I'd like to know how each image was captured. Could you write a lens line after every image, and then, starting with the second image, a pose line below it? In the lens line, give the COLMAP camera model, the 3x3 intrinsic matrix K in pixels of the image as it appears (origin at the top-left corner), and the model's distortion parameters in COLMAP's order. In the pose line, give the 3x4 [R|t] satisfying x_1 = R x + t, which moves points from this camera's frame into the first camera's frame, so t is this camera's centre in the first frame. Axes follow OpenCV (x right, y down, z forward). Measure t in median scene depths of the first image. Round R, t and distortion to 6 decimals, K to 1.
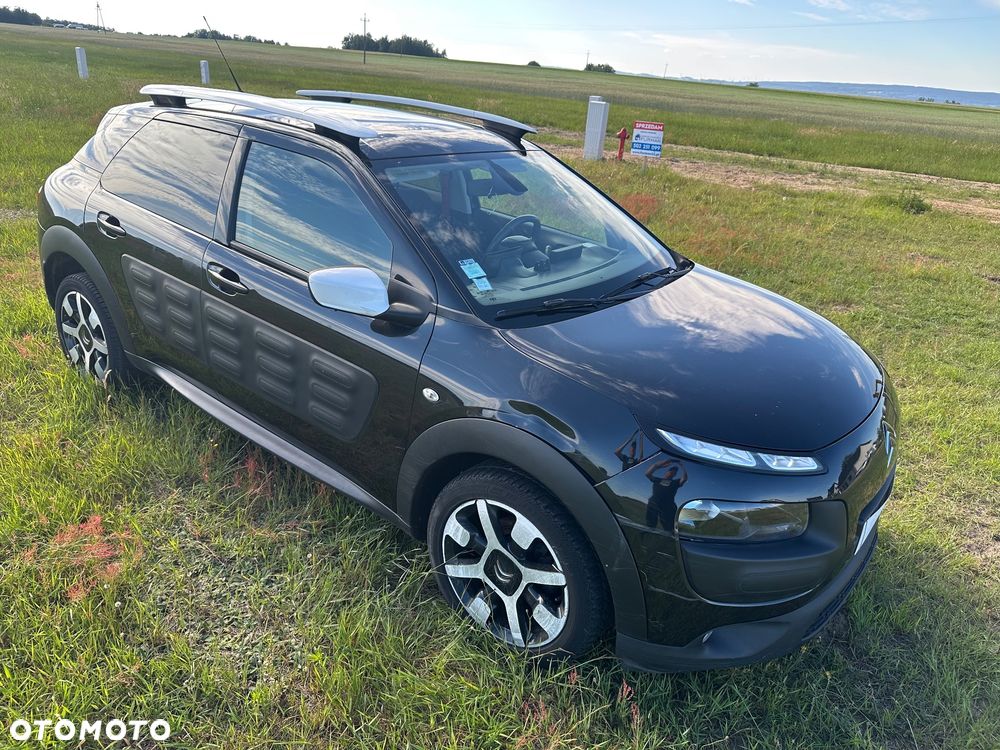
lens RADIAL K [[718.3, 0, 492.1], [0, 718.3, 373.0], [0, 0, 1]] dist [0.025468, -0.028846]
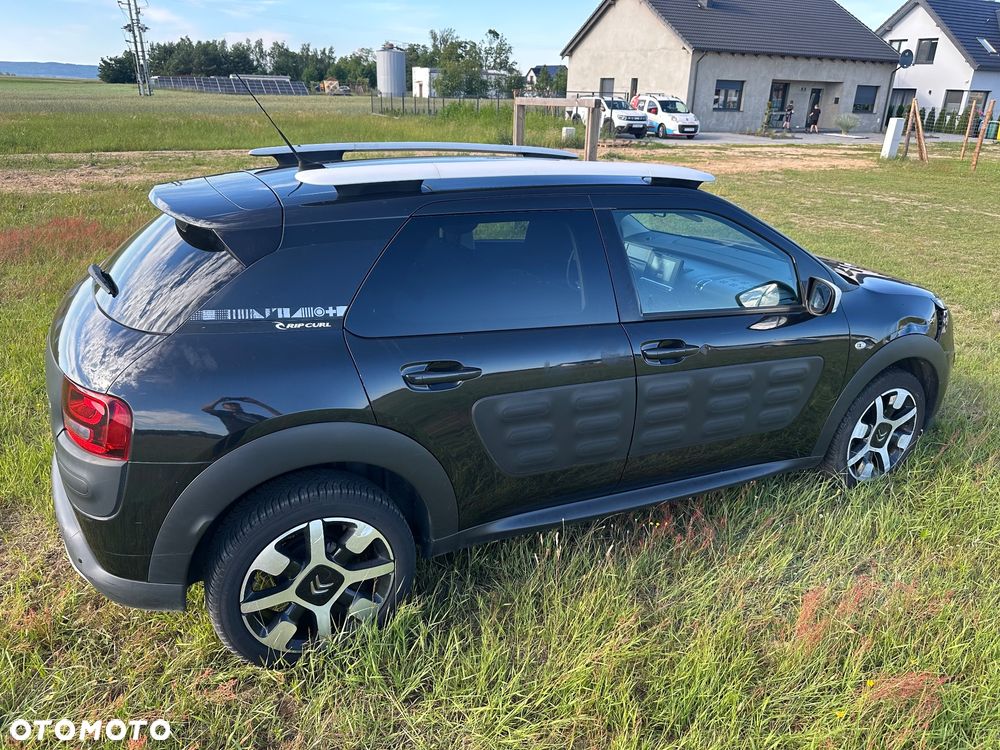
lens RADIAL K [[718.3, 0, 506.8], [0, 718.3, 372.6], [0, 0, 1]] dist [0.025468, -0.028846]
pose [[0.423922, -0.387476, 0.818628, -0.239633], [0.356748, 0.902230, 0.242306, -0.078841], [-0.832479, 0.189325, 0.520707, 0.129441]]
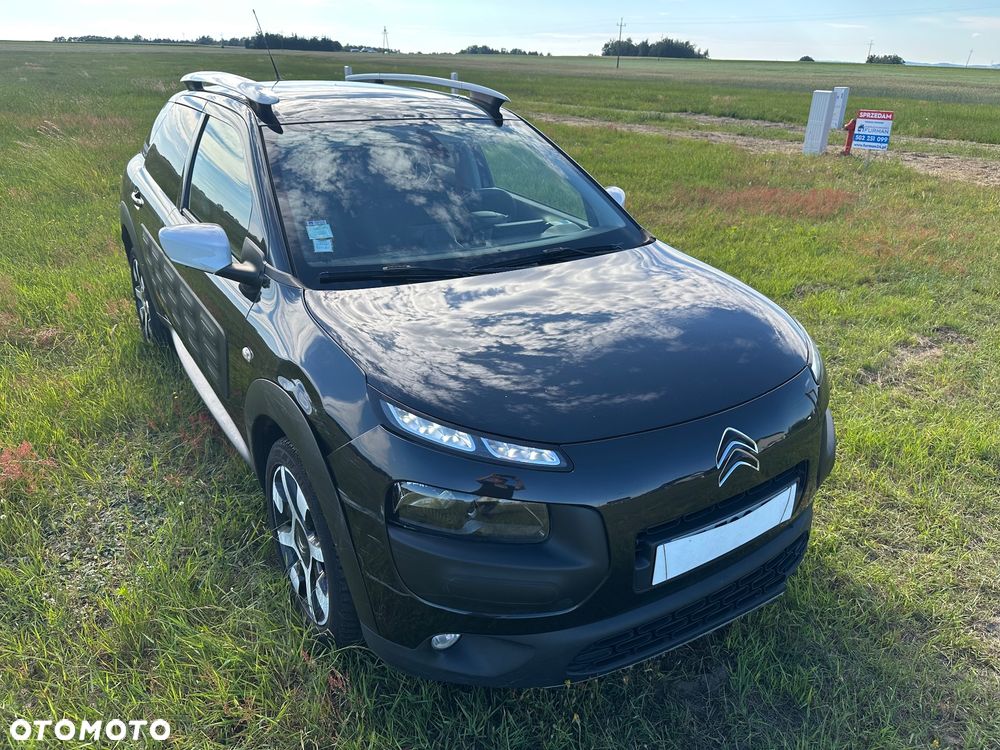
lens RADIAL K [[718.3, 0, 500.7], [0, 718.3, 377.4], [0, 0, 1]] dist [0.025468, -0.028846]
pose [[0.946583, 0.079484, -0.312510, 0.085131], [-0.080201, 0.996723, 0.010579, 0.003814], [0.312327, 0.015050, 0.949856, 0.025452]]
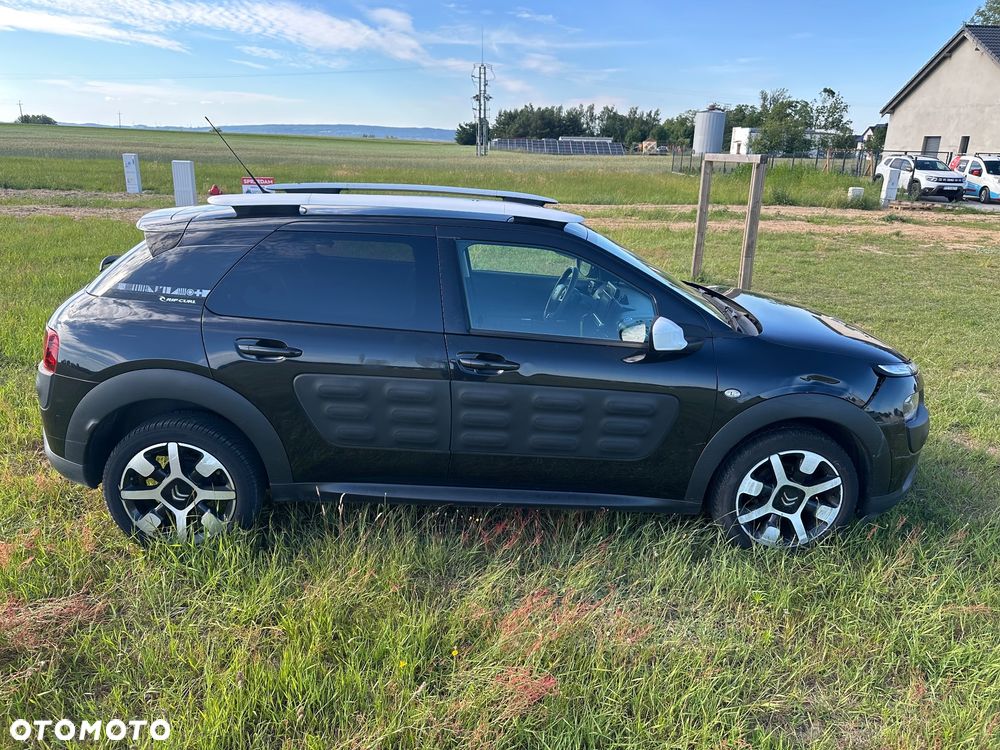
lens RADIAL K [[718.3, 0, 498.5], [0, 718.3, 372.2], [0, 0, 1]] dist [0.025468, -0.028846]
pose [[0.765639, -0.246991, 0.593963, -0.191007], [0.278618, 0.959574, 0.039877, -0.029456], [-0.579800, 0.134957, 0.803504, 0.021082]]
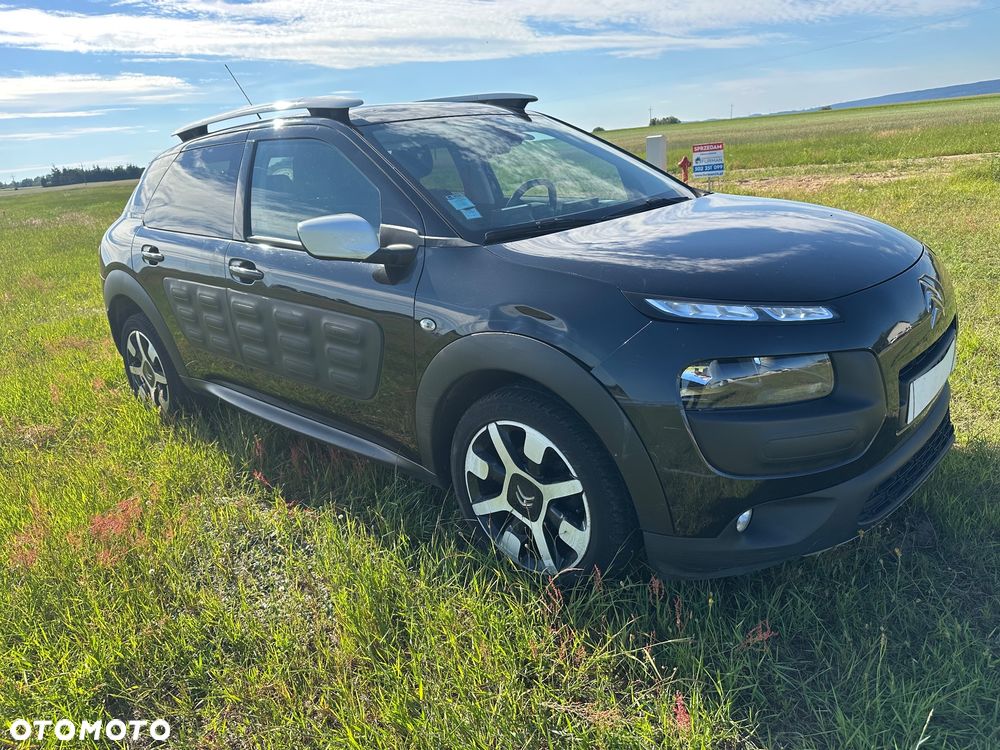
lens RADIAL K [[718.3, 0, 502.0], [0, 718.3, 382.6], [0, 0, 1]] dist [0.025468, -0.028846]
pose [[0.982389, -0.138584, -0.125326, 0.019385], [0.127418, 0.987466, -0.093140, 0.032764], [0.136663, 0.075531, 0.987734, 0.007070]]
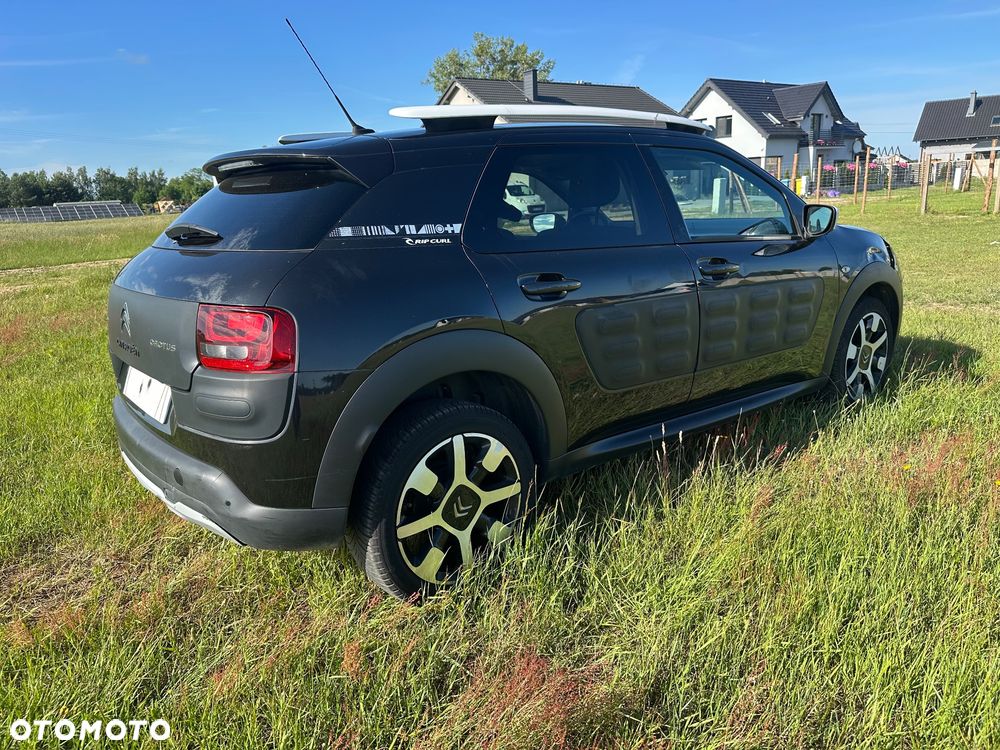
lens RADIAL K [[718.3, 0, 495.1], [0, 718.3, 380.8], [0, 0, 1]] dist [0.025468, -0.028846]
pose [[0.227558, -0.330595, 0.915928, -0.278627], [0.443864, 0.872420, 0.204616, -0.065883], [-0.866719, 0.359985, 0.345265, 0.184775]]
